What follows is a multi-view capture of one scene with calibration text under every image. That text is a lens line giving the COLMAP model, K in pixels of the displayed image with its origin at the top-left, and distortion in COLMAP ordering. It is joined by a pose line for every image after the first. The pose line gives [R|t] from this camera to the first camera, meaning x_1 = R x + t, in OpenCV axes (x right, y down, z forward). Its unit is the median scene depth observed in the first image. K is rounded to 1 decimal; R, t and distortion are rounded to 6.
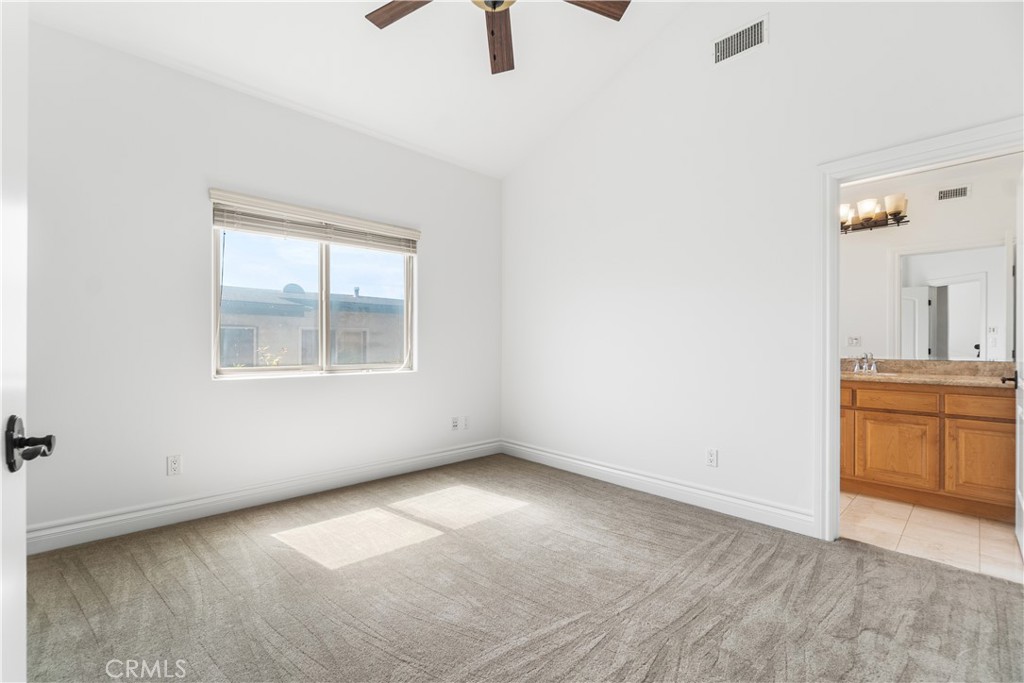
lens RADIAL K [[449.9, 0, 505.5], [0, 449.9, 344.5], [0, 0, 1]] dist [-0.001449, 0.002373]
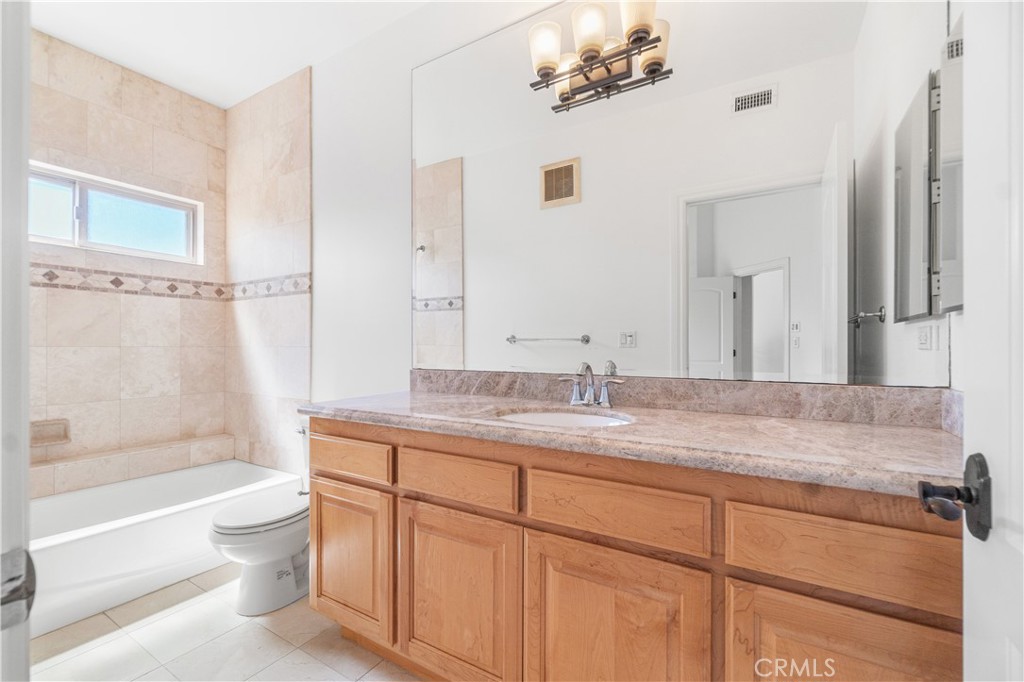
lens RADIAL K [[449.9, 0, 510.9], [0, 449.9, 347.1], [0, 0, 1]] dist [-0.001449, 0.002373]
pose [[0.961623, -0.003212, 0.274355, 0.679504], [0.003114, 0.999995, 0.000792, 0.004097], [-0.274356, 0.000093, 0.961628, 0.673526]]
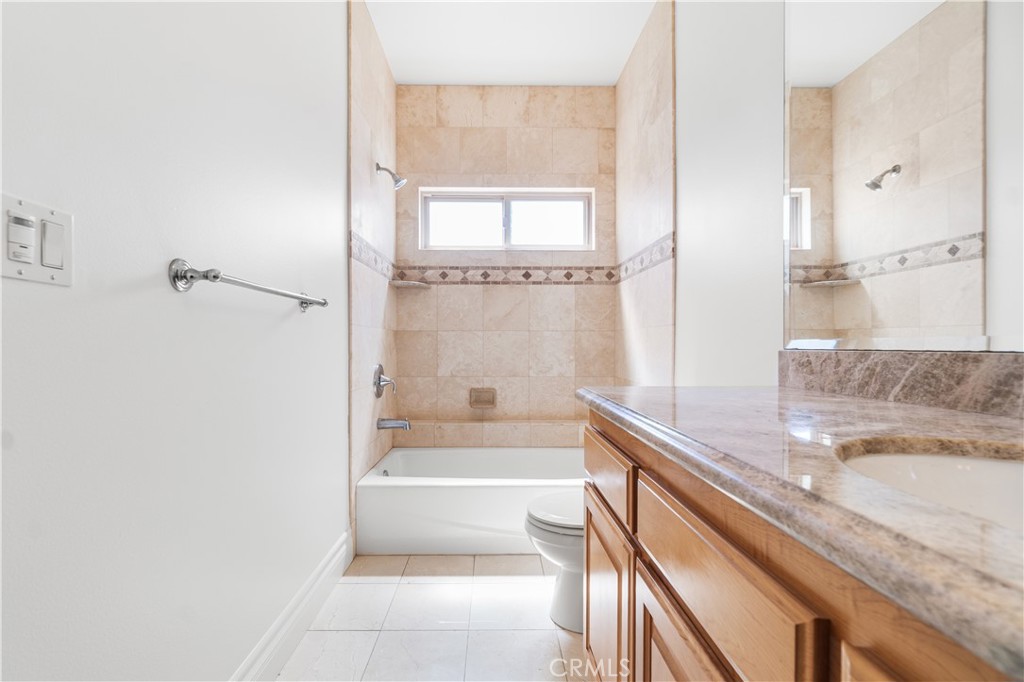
lens RADIAL K [[449.9, 0, 511.9], [0, 449.9, 352.9], [0, 0, 1]] dist [-0.001449, 0.002373]
pose [[0.740137, 0.003644, -0.672446, 0.806825], [0.003001, 0.999957, 0.008722, 0.034424], [0.672449, -0.008473, 0.740095, 0.892937]]
